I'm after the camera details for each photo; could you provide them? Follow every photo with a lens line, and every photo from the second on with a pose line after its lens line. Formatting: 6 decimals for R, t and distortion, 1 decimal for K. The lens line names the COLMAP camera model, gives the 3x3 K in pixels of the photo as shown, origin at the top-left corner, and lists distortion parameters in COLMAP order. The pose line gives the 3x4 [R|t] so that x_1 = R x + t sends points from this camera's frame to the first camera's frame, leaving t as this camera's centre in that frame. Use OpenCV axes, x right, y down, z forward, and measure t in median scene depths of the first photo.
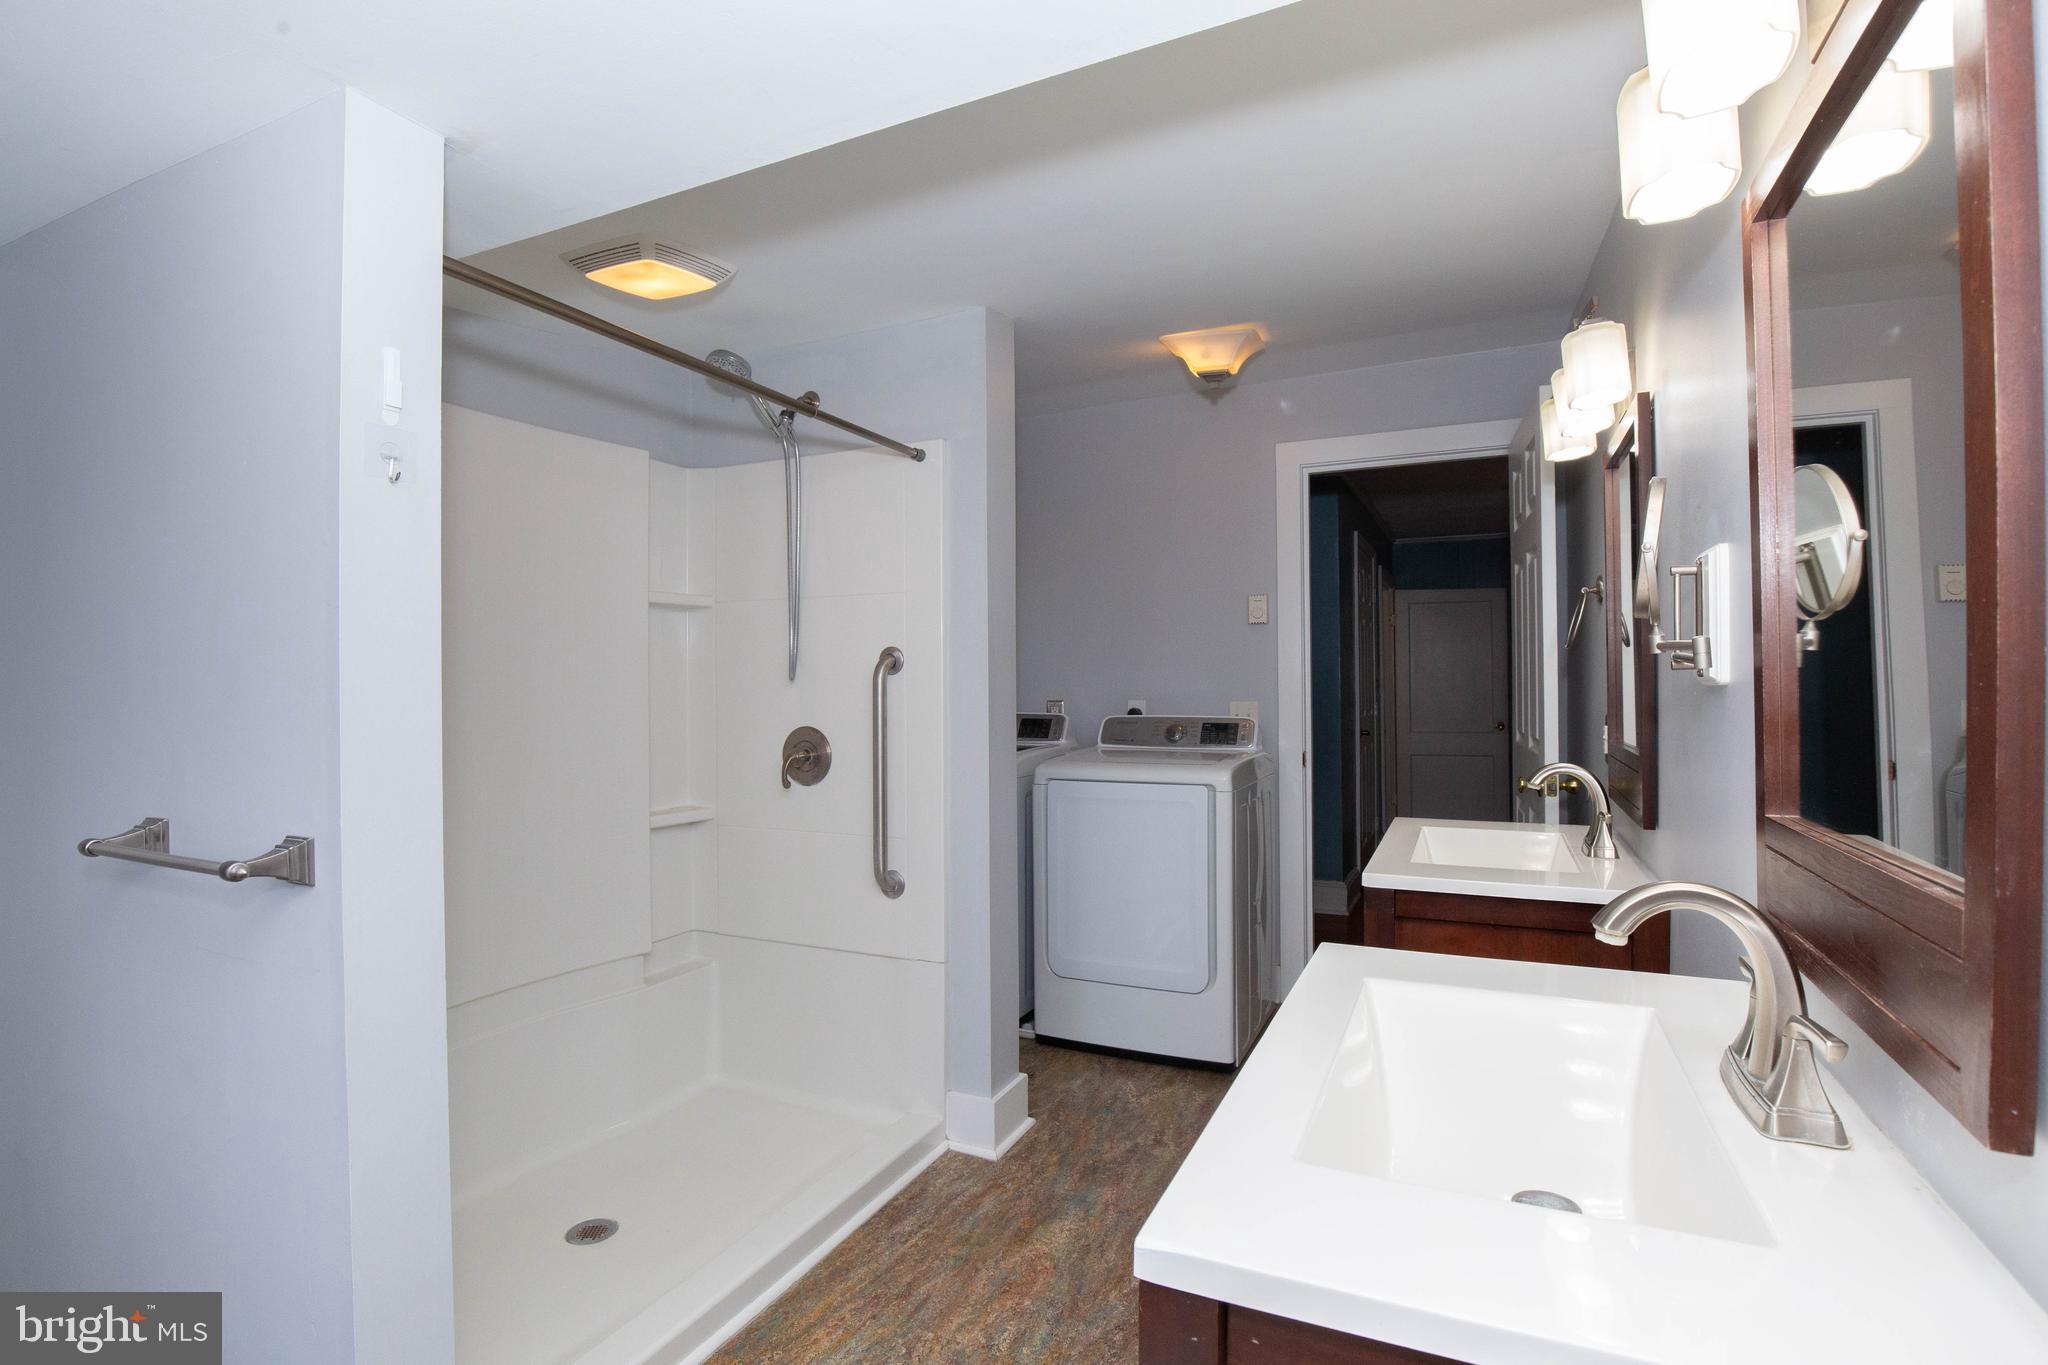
lens RADIAL K [[973.2, 0, 1016.8], [0, 973.2, 680.9], [0, 0, 1]] dist [-0.038465, 0.007854]
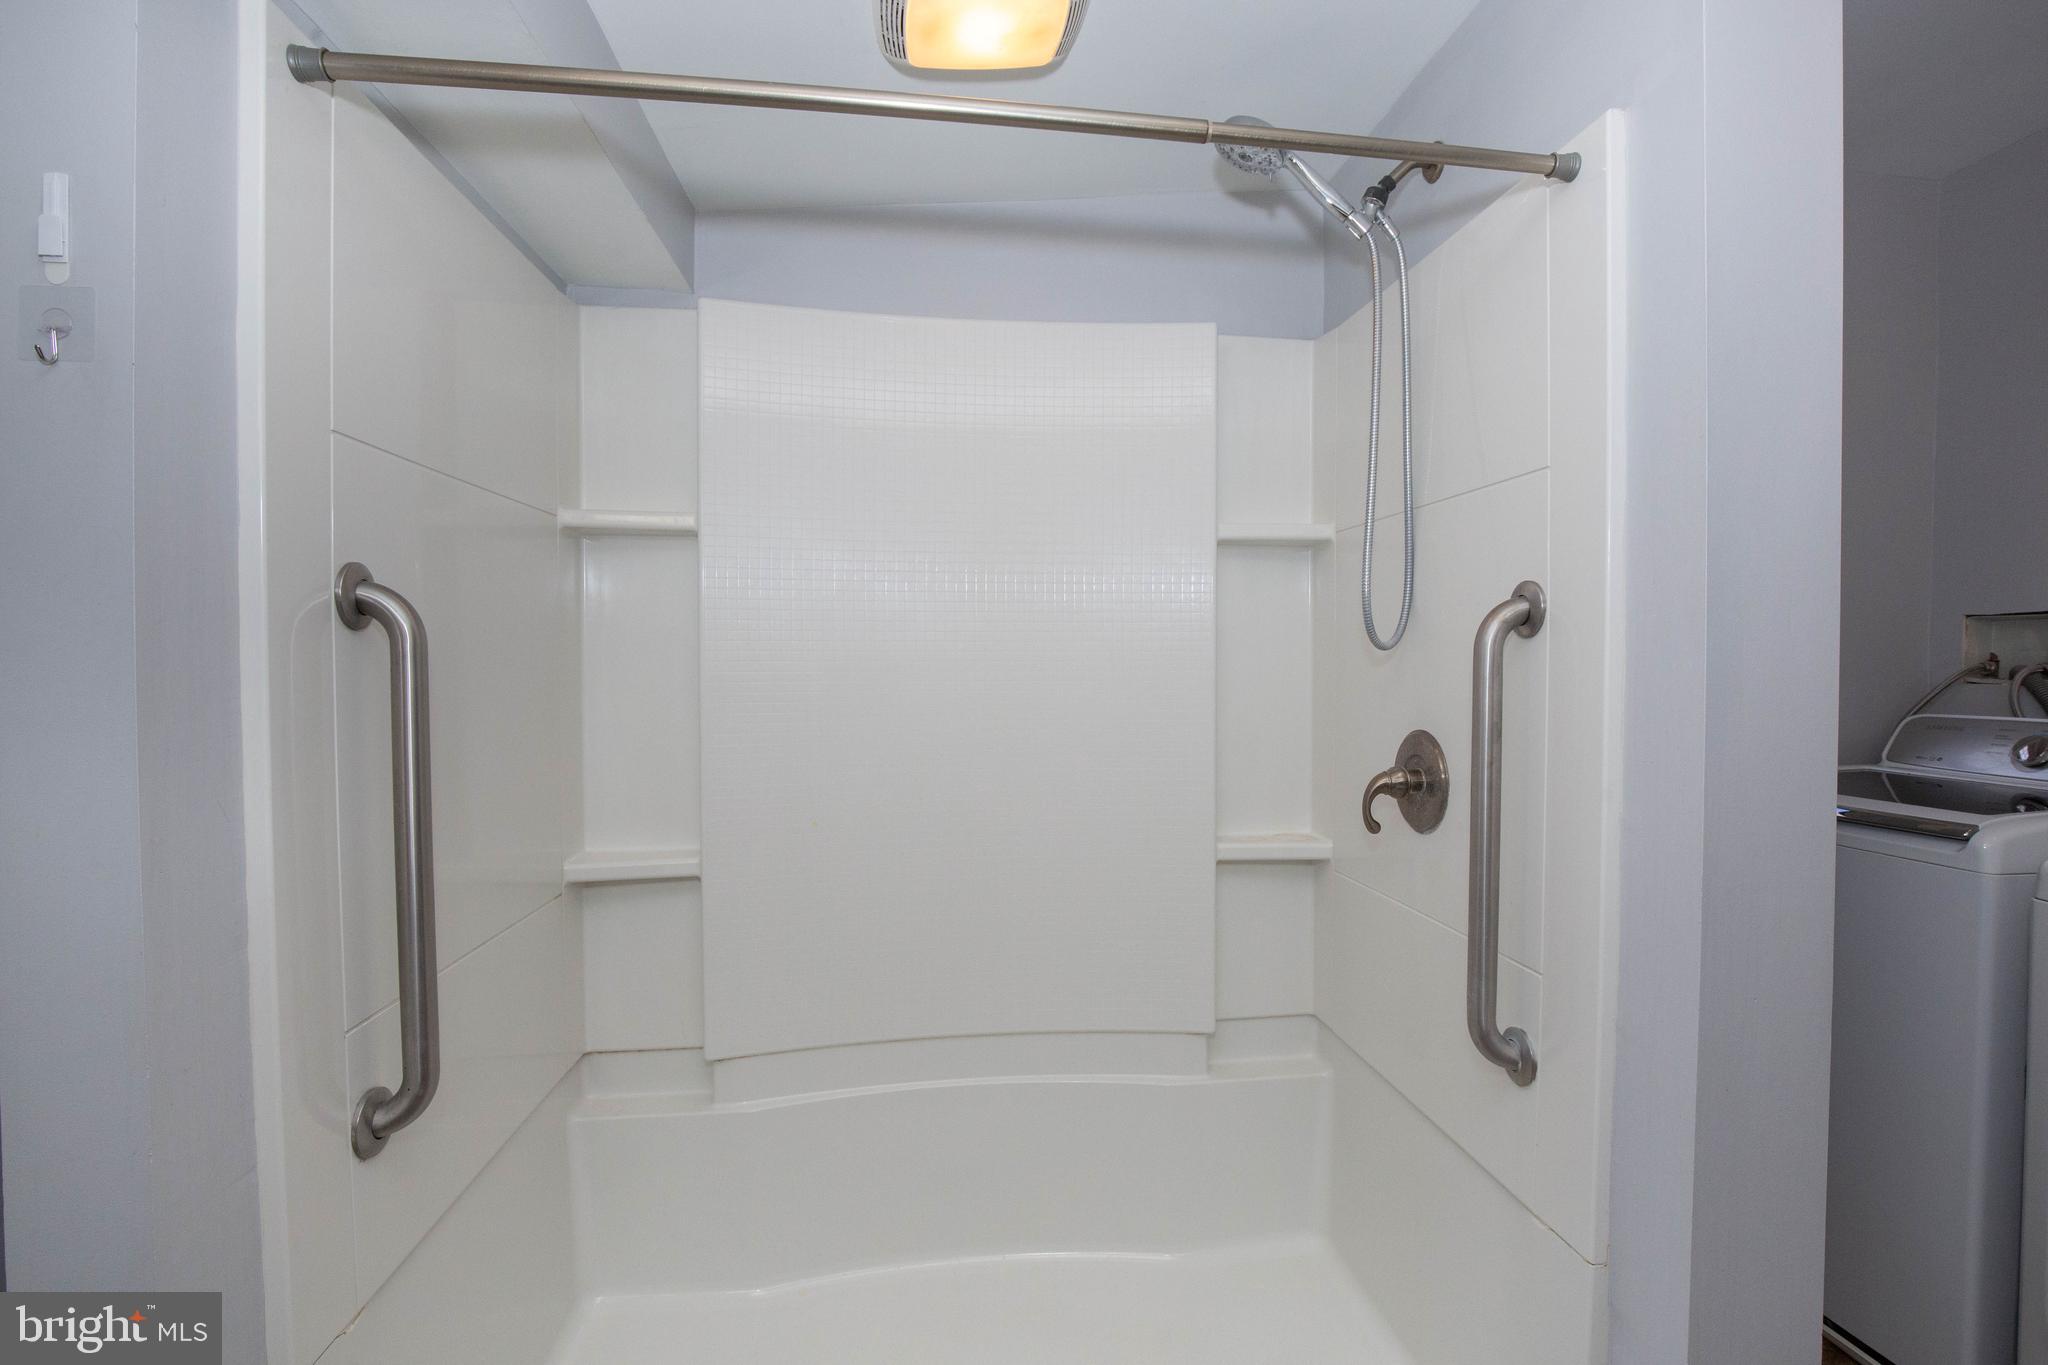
lens RADIAL K [[973.2, 0, 1028.4], [0, 973.2, 688.3], [0, 0, 1]] dist [-0.038465, 0.007854]
pose [[0.549135, 0.023007, -0.835417, 0.135043], [0.001630, 0.999590, 0.028600, 0.005952], [0.835732, -0.017067, 0.548872, 0.495568]]
